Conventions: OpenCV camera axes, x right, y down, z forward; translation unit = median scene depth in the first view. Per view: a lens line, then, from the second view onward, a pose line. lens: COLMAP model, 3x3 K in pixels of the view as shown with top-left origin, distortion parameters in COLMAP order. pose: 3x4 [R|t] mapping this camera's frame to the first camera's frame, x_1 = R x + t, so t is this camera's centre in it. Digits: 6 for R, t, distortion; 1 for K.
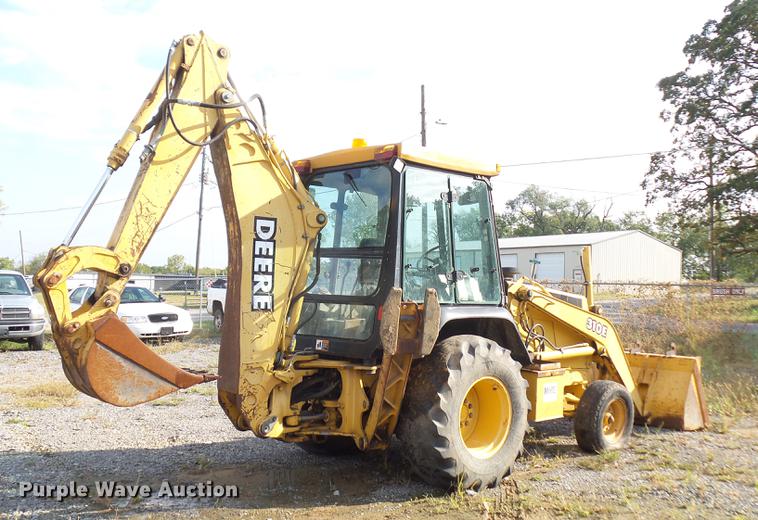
lens RADIAL K [[735.9, 0, 379.0], [0, 735.9, 260.0], [0, 0, 1]] dist [-0.056486, -0.008022]
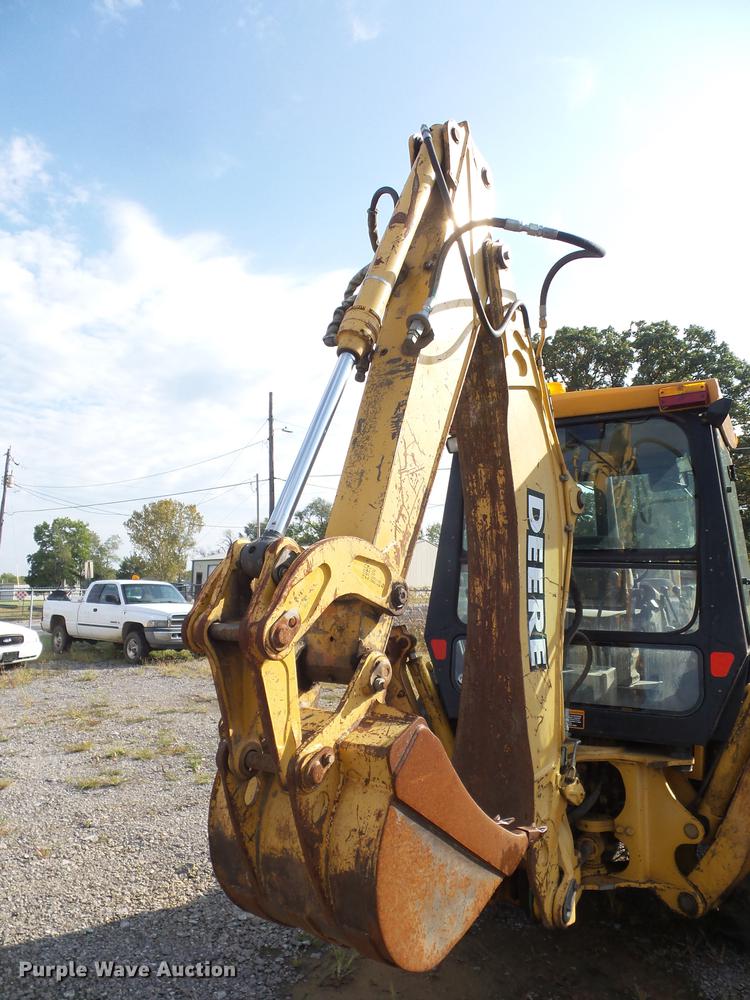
lens RADIAL K [[695.1, 0, 375.0], [0, 695.1, 500.0], [0, 0, 1]] dist [0.018542, -0.026792]
pose [[0.965603, 0.022994, 0.259002, -0.407063], [0.001915, 0.995427, -0.095511, -0.003248], [-0.260014, 0.092721, 0.961143, 0.547668]]
